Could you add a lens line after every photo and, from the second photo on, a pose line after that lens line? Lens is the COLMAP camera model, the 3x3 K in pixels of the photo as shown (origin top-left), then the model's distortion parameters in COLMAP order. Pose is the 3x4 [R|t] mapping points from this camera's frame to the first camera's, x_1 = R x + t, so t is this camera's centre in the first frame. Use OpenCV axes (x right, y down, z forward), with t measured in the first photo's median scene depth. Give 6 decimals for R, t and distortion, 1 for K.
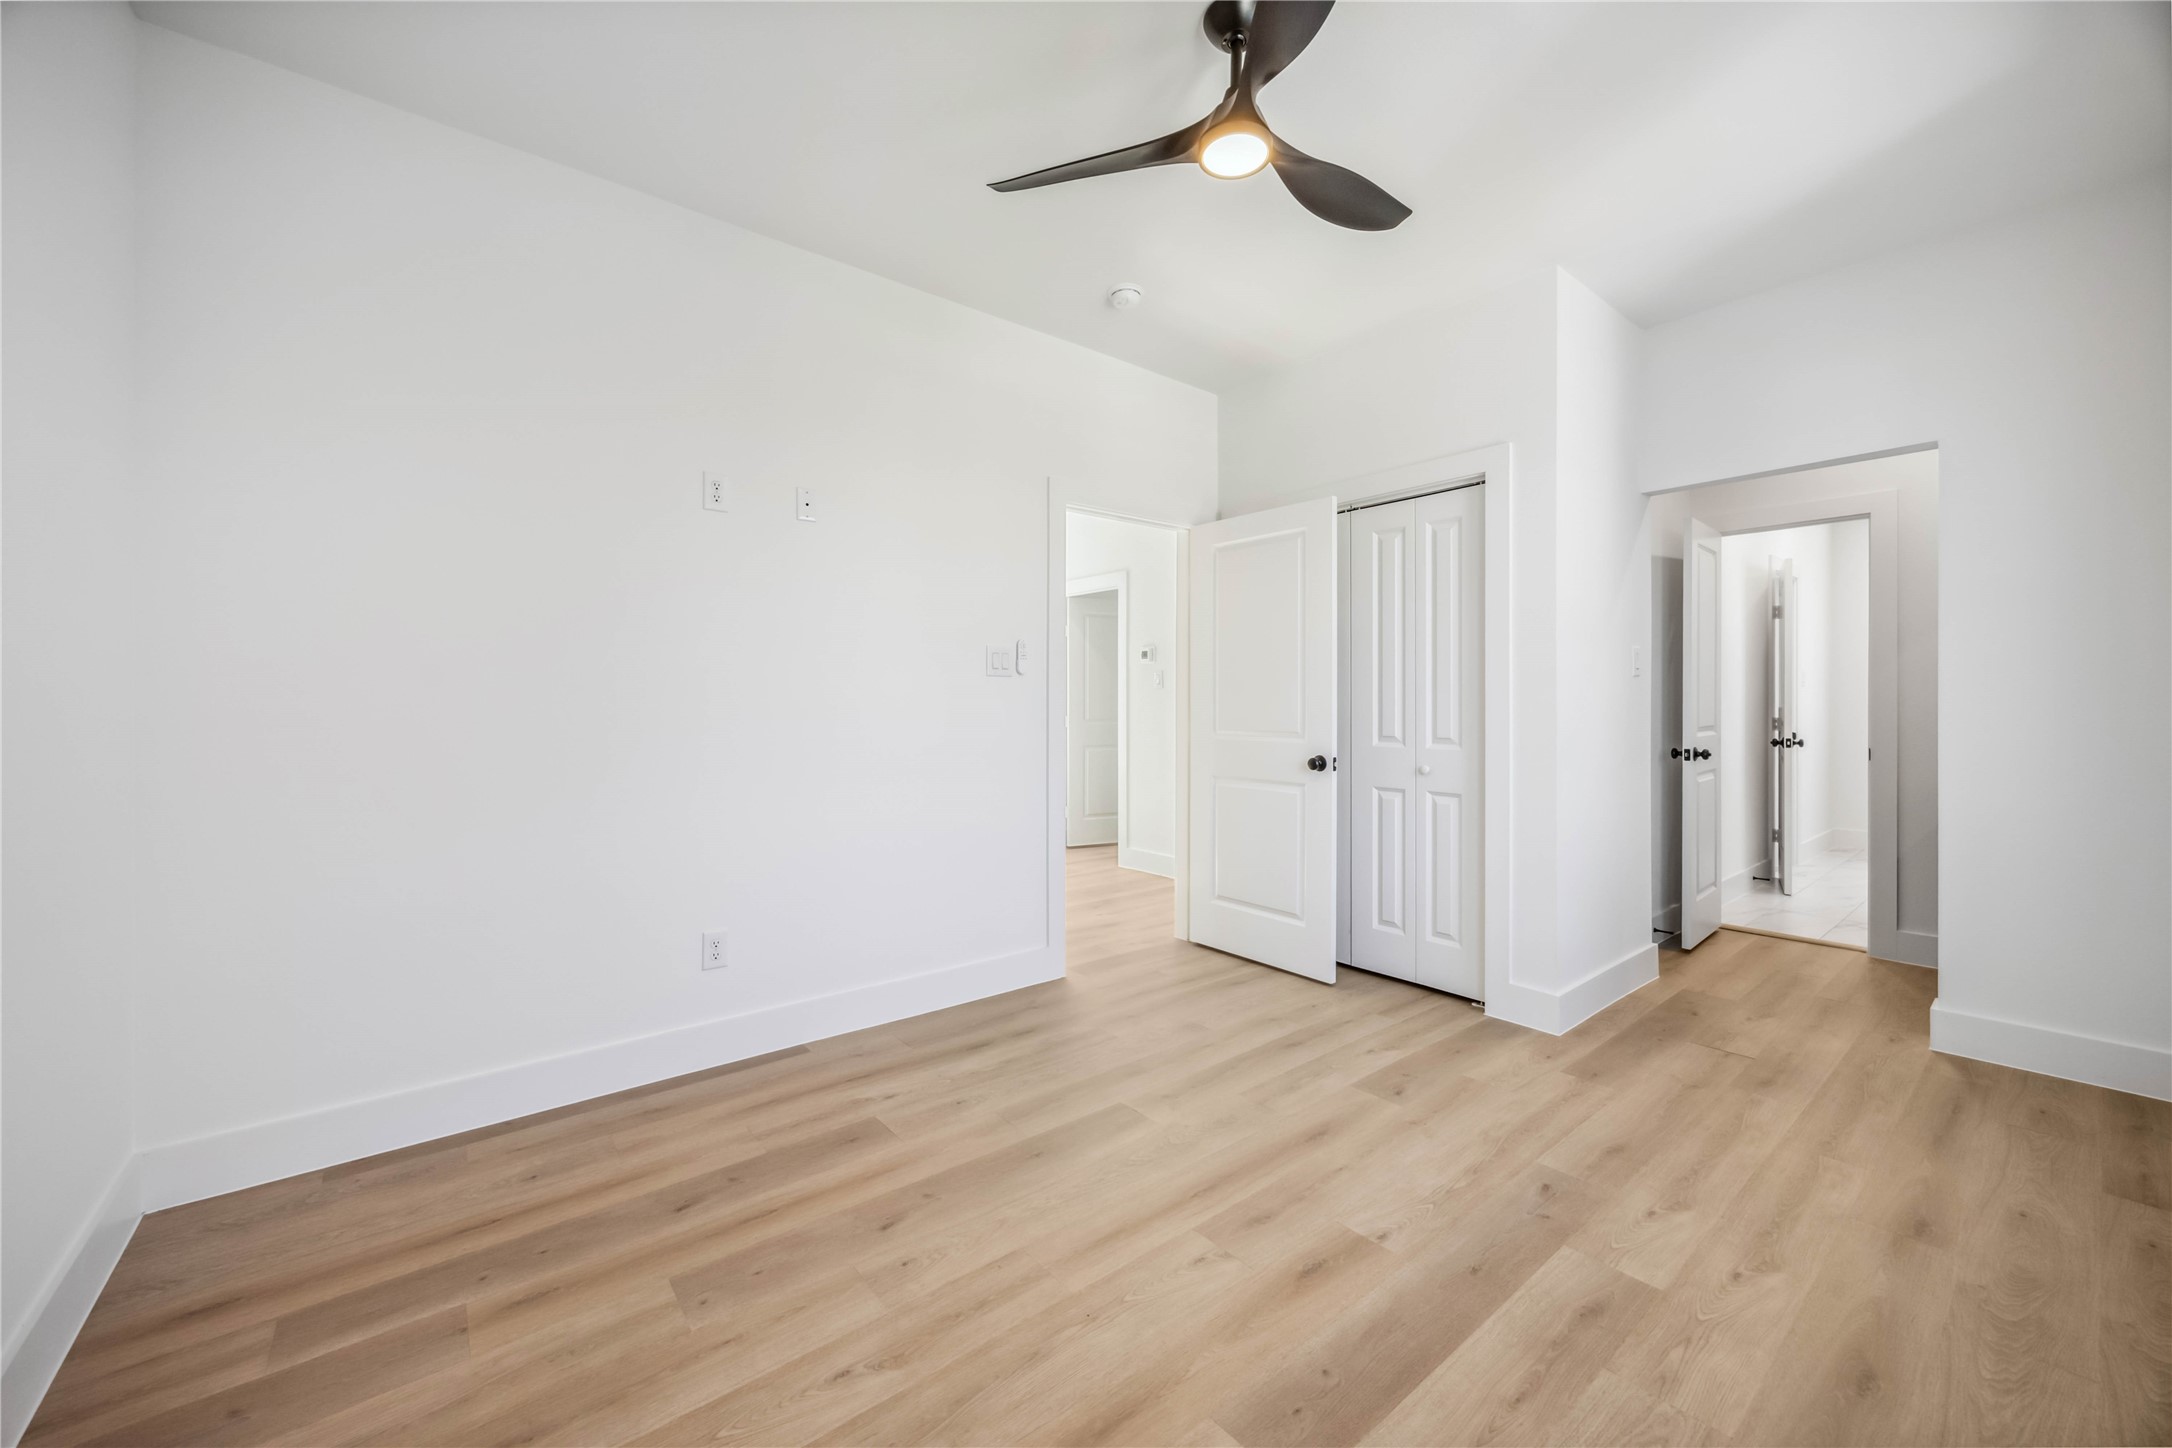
lens RADIAL K [[826.3, 0, 1083.1], [0, 826.3, 713.4], [0, 0, 1]] dist [-0.001830, -0.000132]
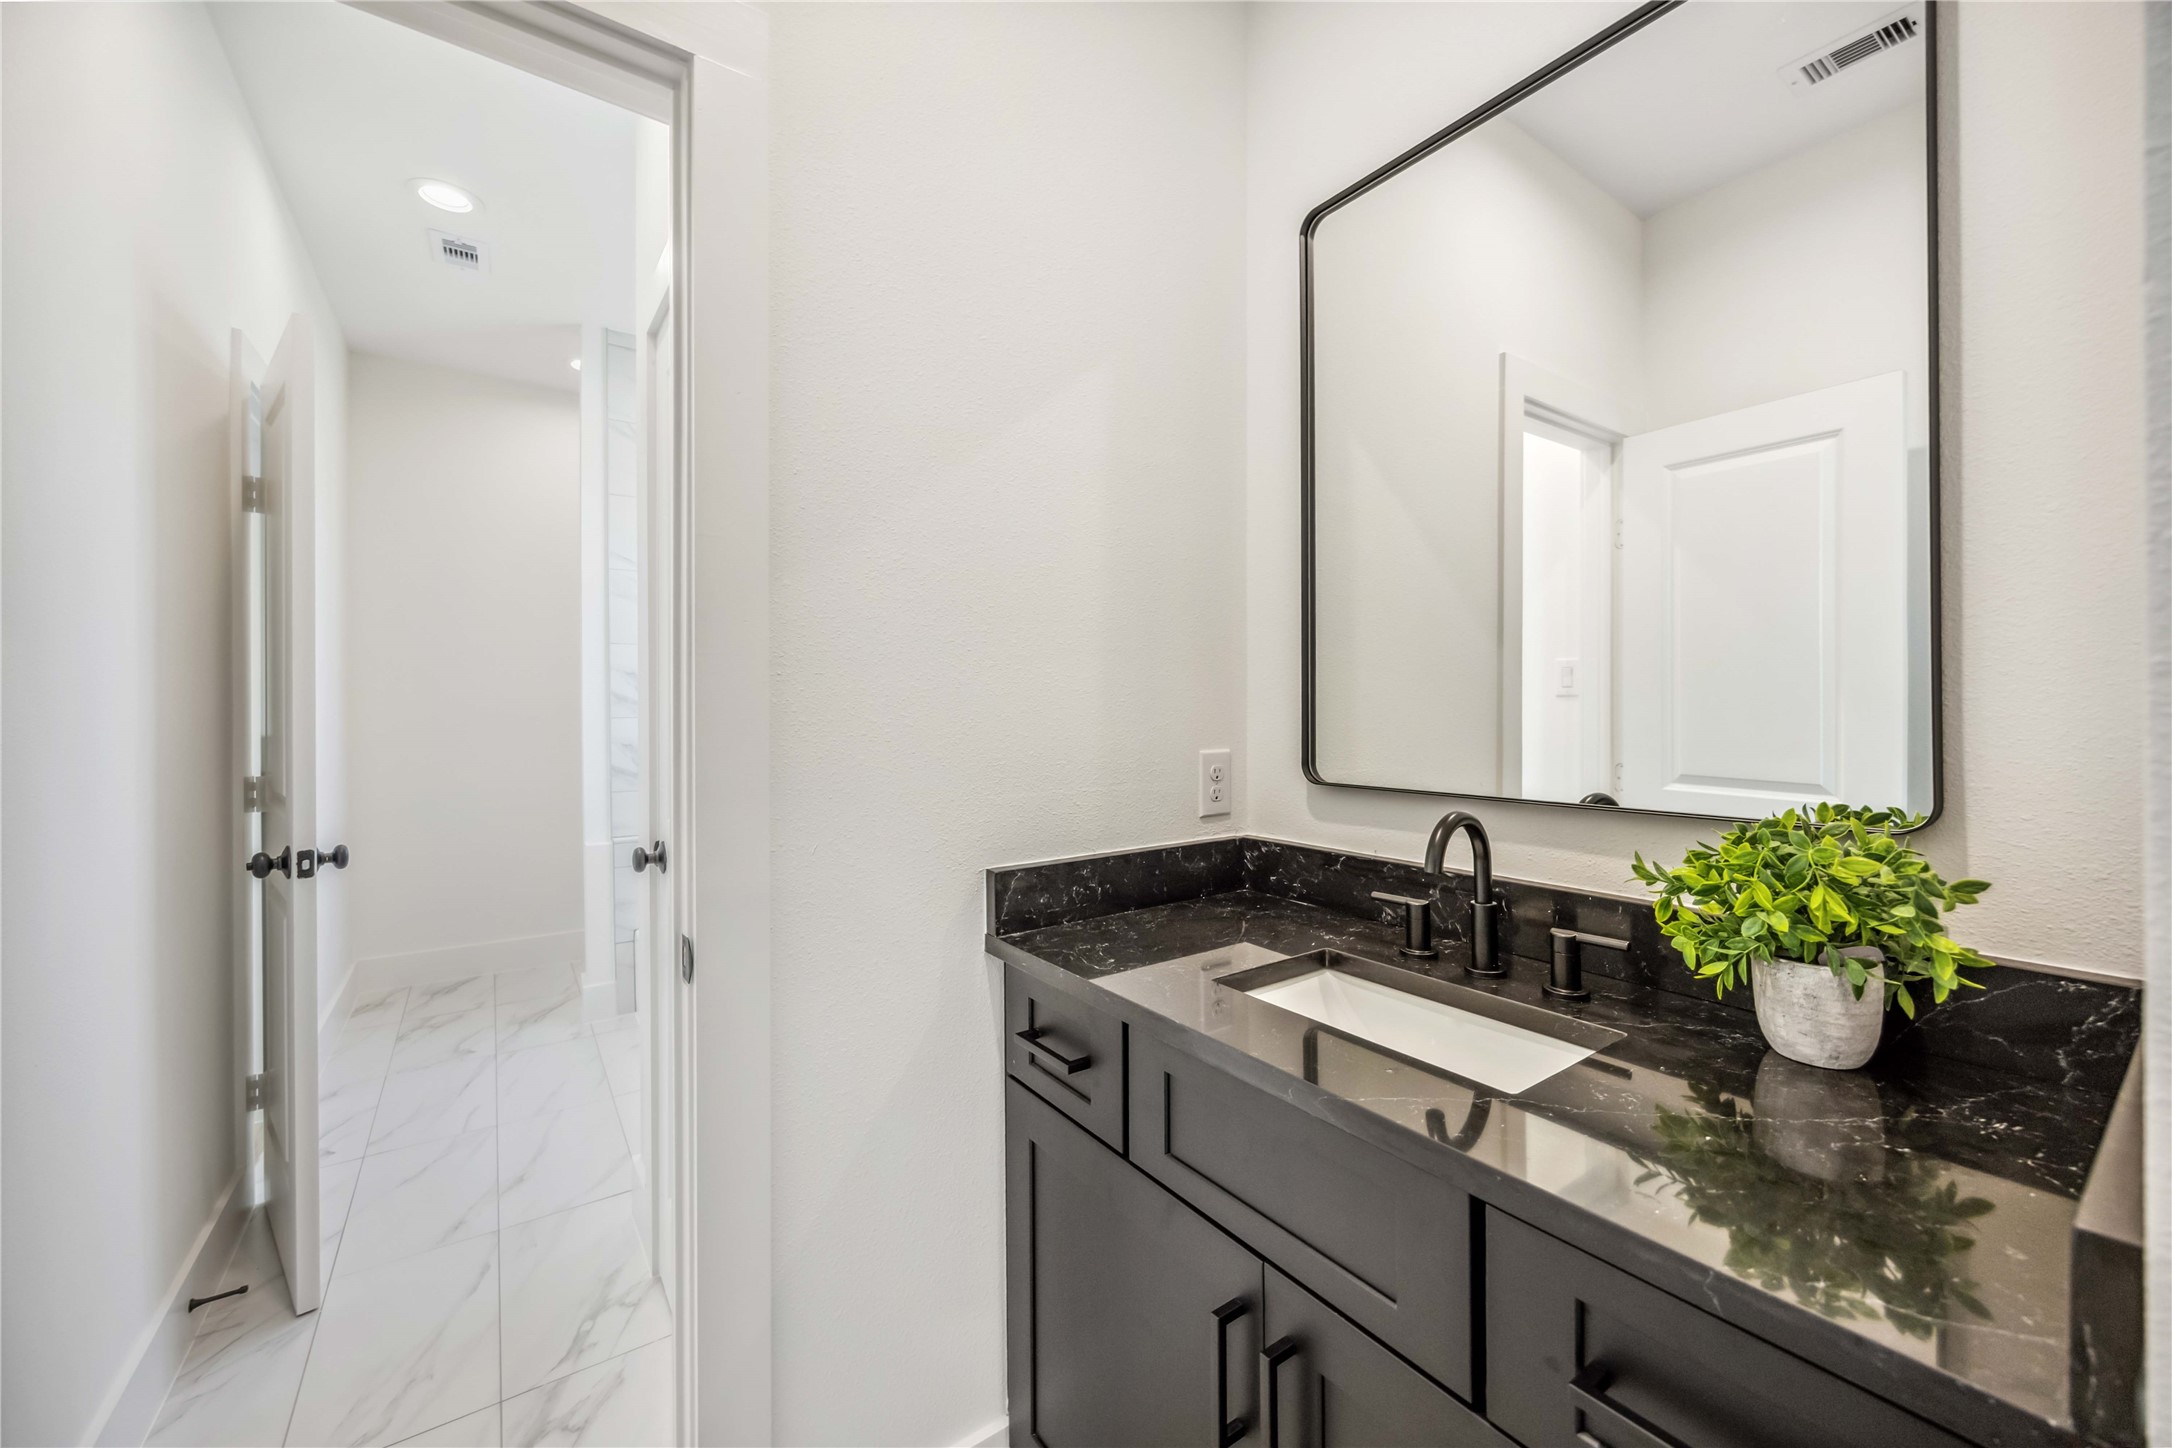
lens RADIAL K [[826.3, 0, 1083.1], [0, 826.3, 713.4], [0, 0, 1]] dist [-0.001830, -0.000132]
pose [[0.072962, -0.004281, 0.997326, 0.504218], [0.000351, 0.999991, 0.004267, -0.021082], [-0.997335, 0.000039, 0.072962, 0.610233]]
